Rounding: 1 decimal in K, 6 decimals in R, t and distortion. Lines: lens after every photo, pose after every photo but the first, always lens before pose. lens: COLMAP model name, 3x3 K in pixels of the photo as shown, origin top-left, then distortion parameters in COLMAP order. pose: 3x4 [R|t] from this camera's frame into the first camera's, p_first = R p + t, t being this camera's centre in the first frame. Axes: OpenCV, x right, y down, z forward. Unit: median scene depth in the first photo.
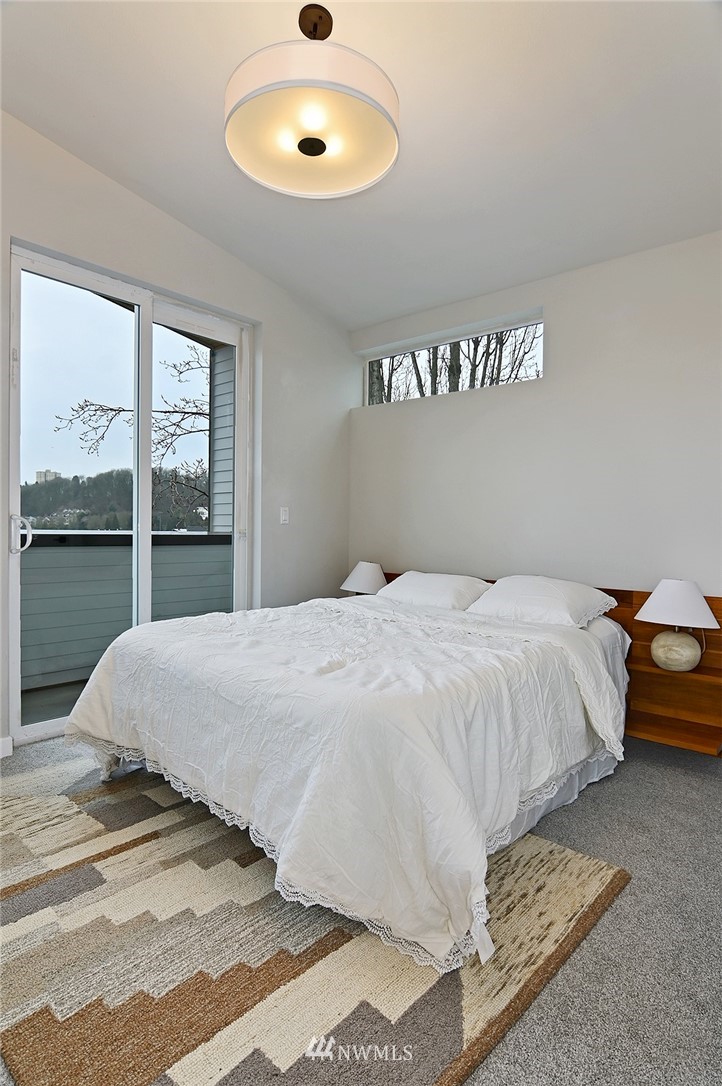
lens RADIAL K [[603.3, 0, 356.3], [0, 603.3, 527.1], [0, 0, 1]] dist [-0.001603, -0.000772]
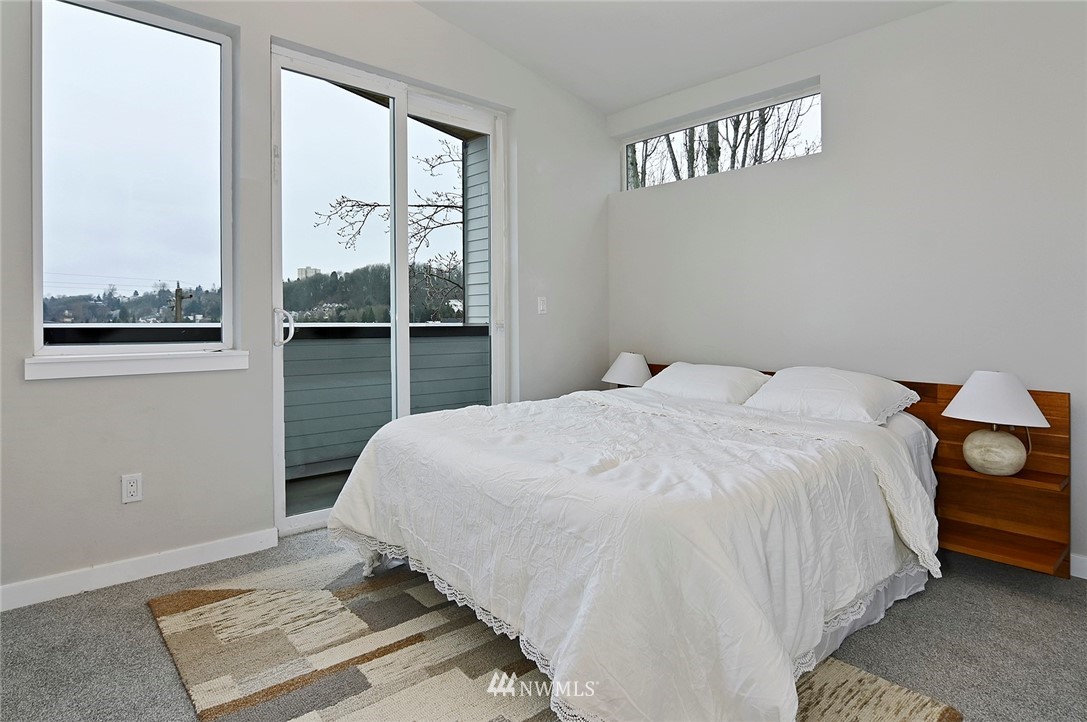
lens RADIAL K [[600.9, 0, 546.5], [0, 600.9, 320.7], [0, 0, 1]] dist [0.000468, 0.000509]
pose [[0.995322, -0.009566, -0.096139, -0.032980], [0.009900, 0.999947, 0.002995, 0.004396], [0.096105, -0.003933, 0.995363, 0.063496]]
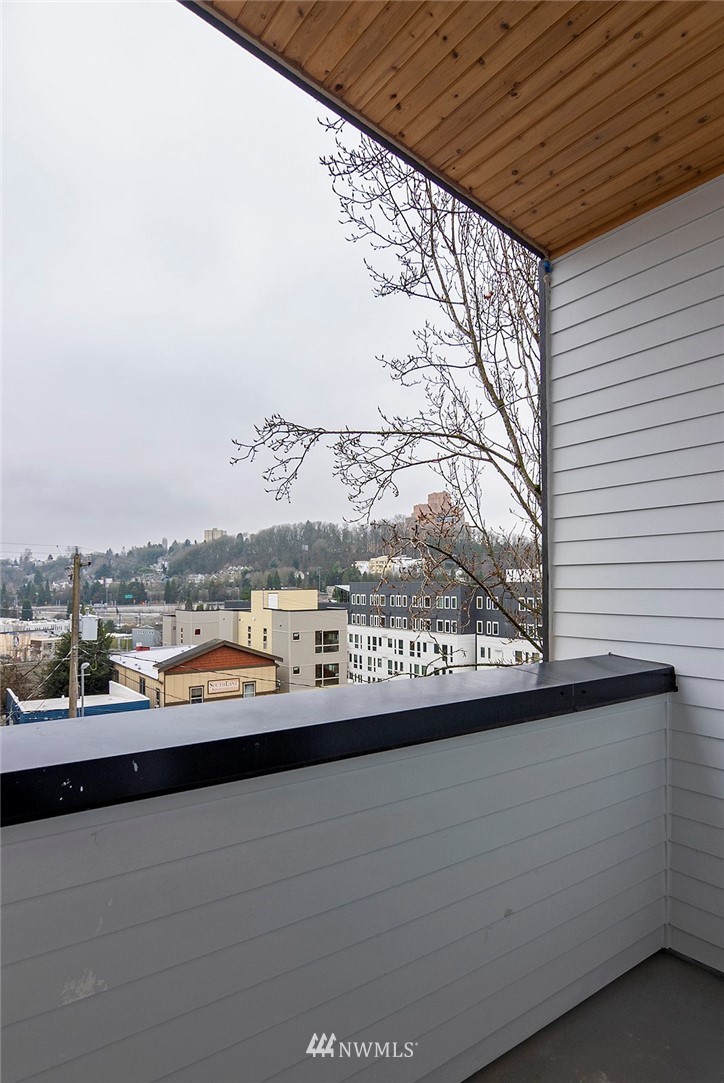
lens RADIAL K [[598.6, 0, 365.2], [0, 598.6, 561.5], [0, 0, 1]] dist [0.000468, 0.000509]
pose [[0.974556, -0.018356, -0.223390, -0.862135], [0.012205, 0.999508, -0.028884, -0.144046], [0.223810, 0.025422, 0.974301, 1.623918]]
